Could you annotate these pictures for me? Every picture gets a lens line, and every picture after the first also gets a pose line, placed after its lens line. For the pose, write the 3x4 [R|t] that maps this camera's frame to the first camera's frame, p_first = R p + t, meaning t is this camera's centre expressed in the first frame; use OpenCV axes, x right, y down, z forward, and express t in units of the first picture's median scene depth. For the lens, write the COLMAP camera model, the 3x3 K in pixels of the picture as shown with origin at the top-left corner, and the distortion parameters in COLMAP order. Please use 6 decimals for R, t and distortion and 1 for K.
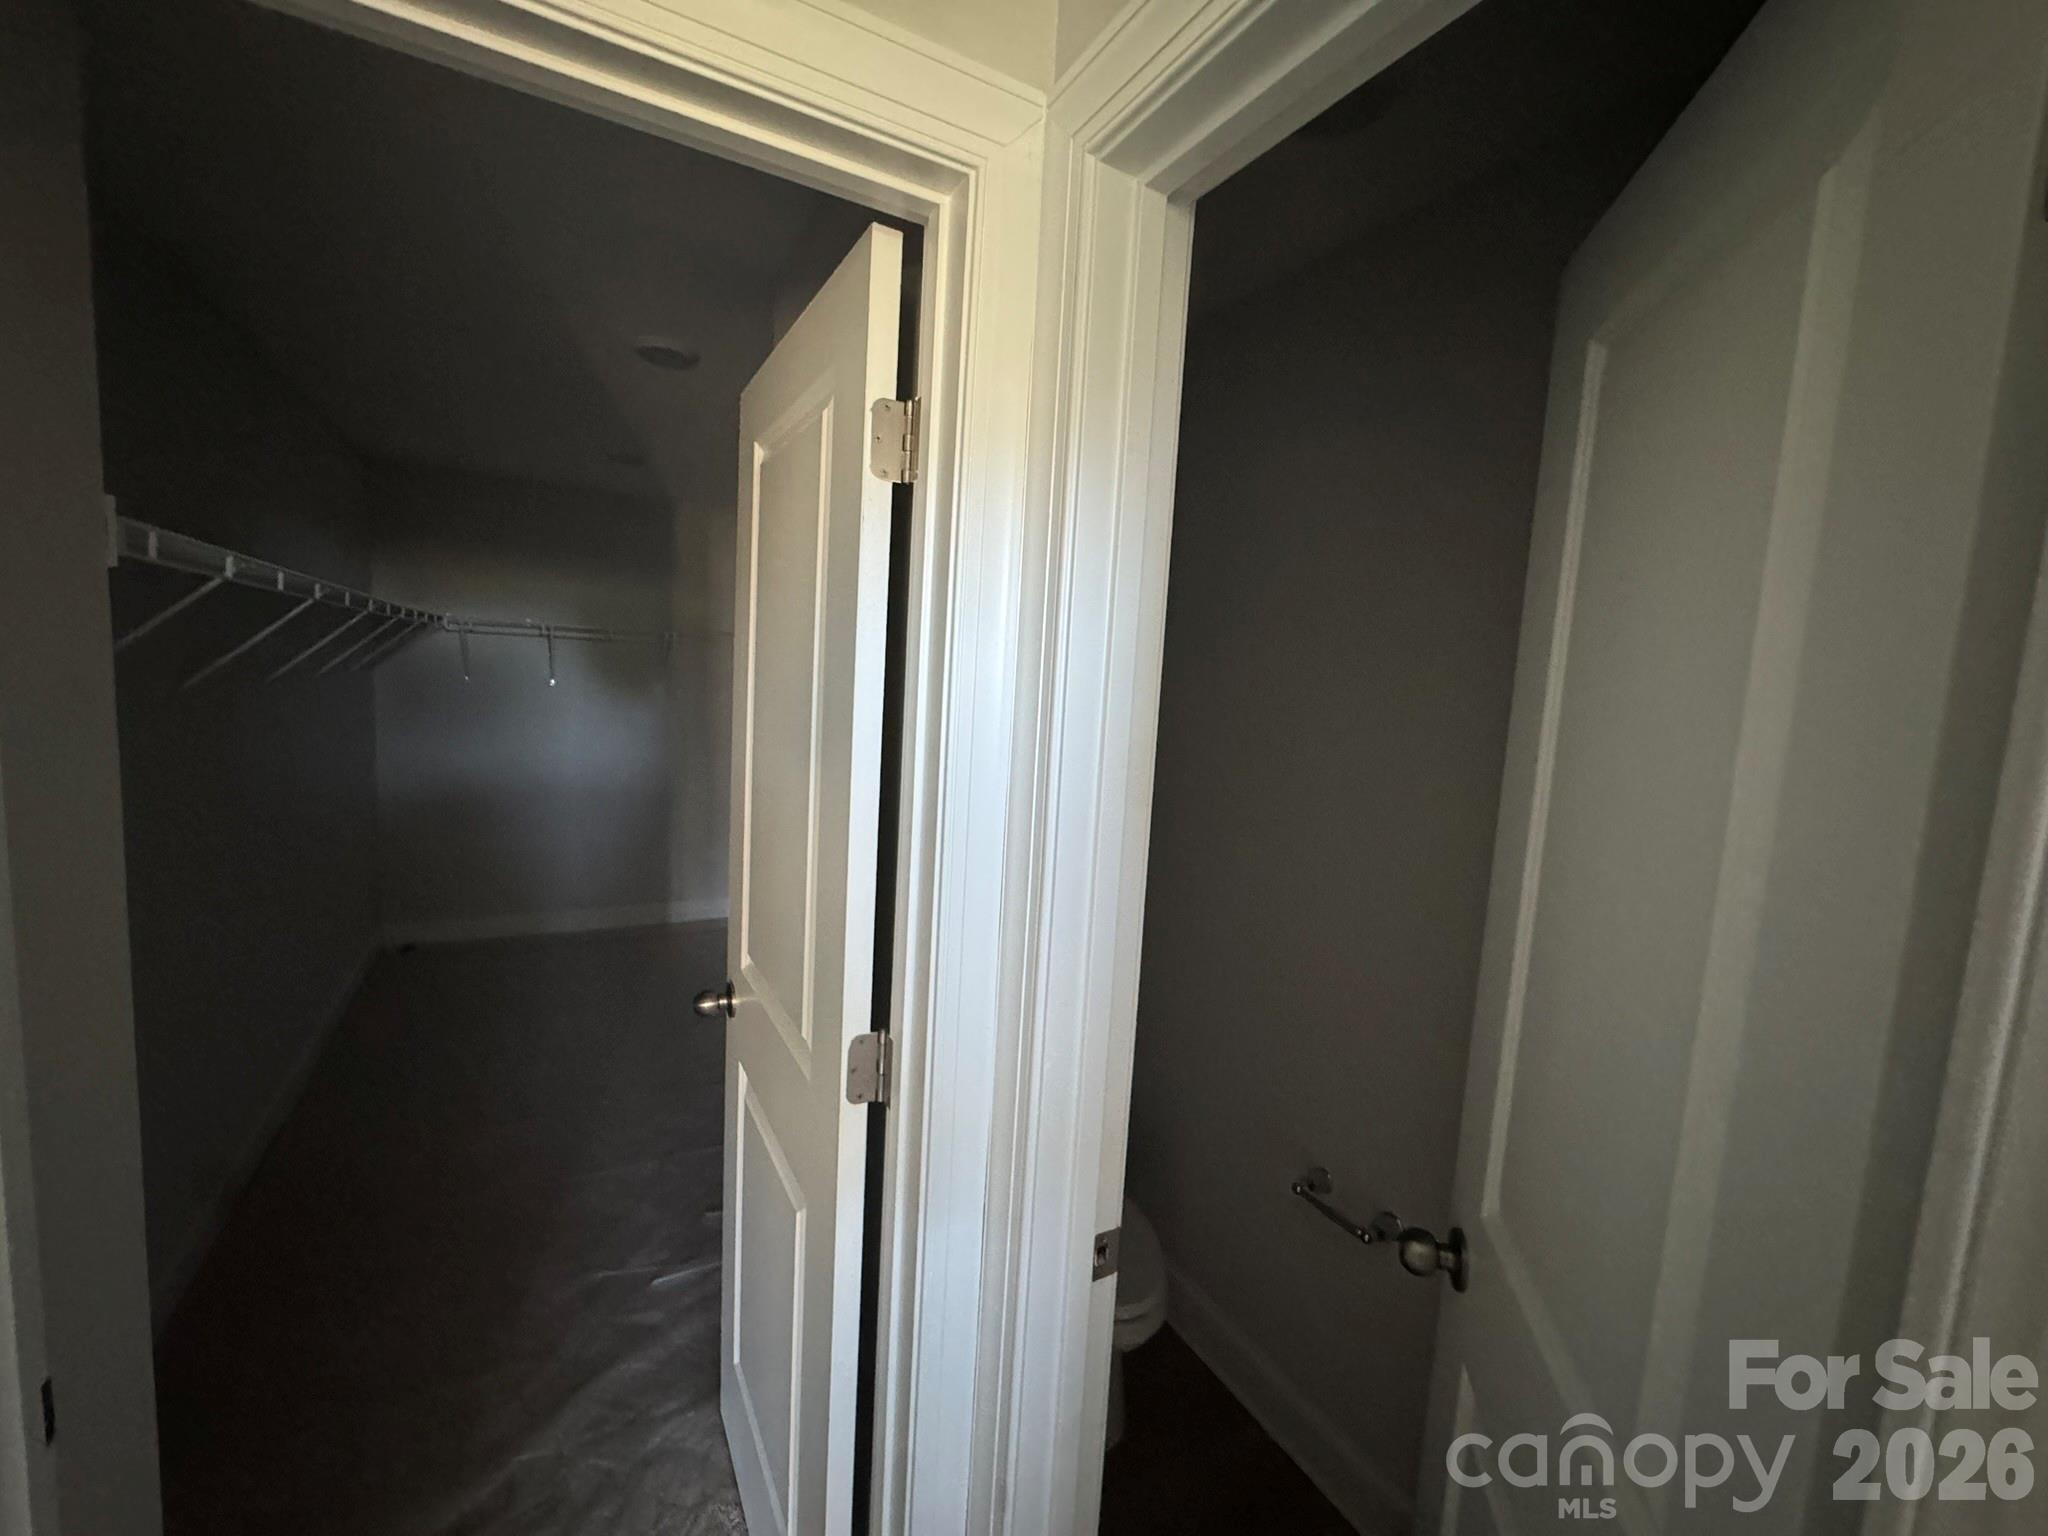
lens RADIAL K [[821.3, 0, 1020.2], [0, 821.3, 762.5], [0, 0, 1]] dist [-0.007941, -0.000489]
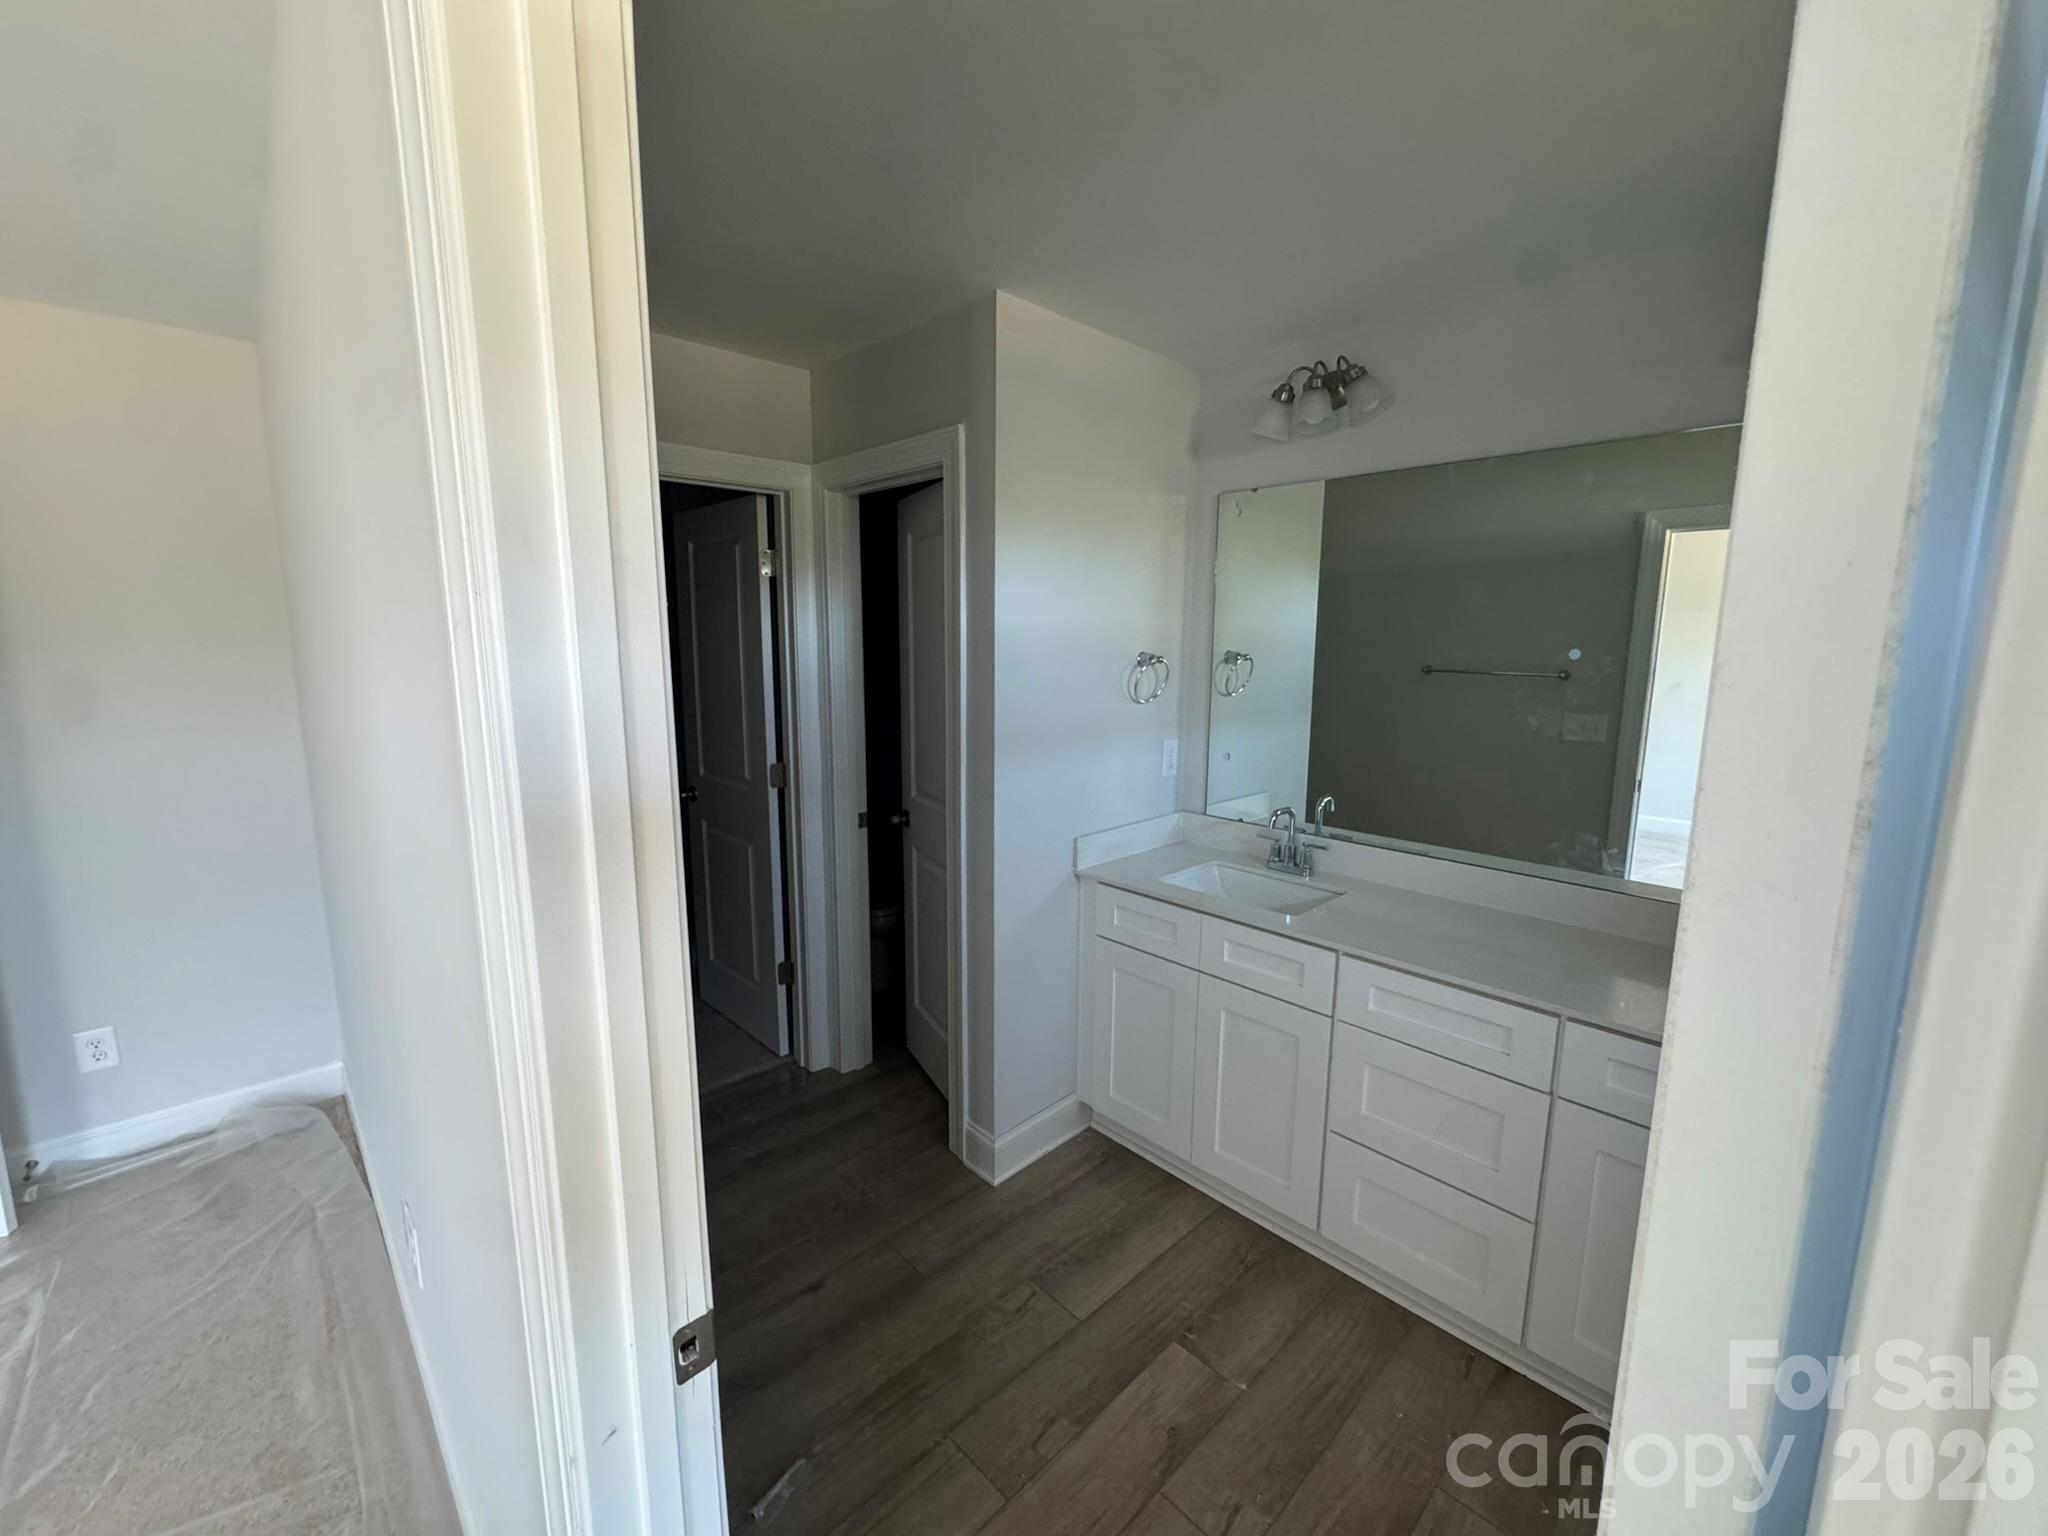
lens RADIAL K [[821.3, 0, 1022.5], [0, 821.3, 766.8], [0, 0, 1]] dist [-0.007941, -0.000489]
pose [[0.969898, -0.085793, 0.227897, -0.001919], [0.072354, 0.995146, 0.066698, 0.212670], [-0.232513, -0.048201, 0.971398, -2.069612]]
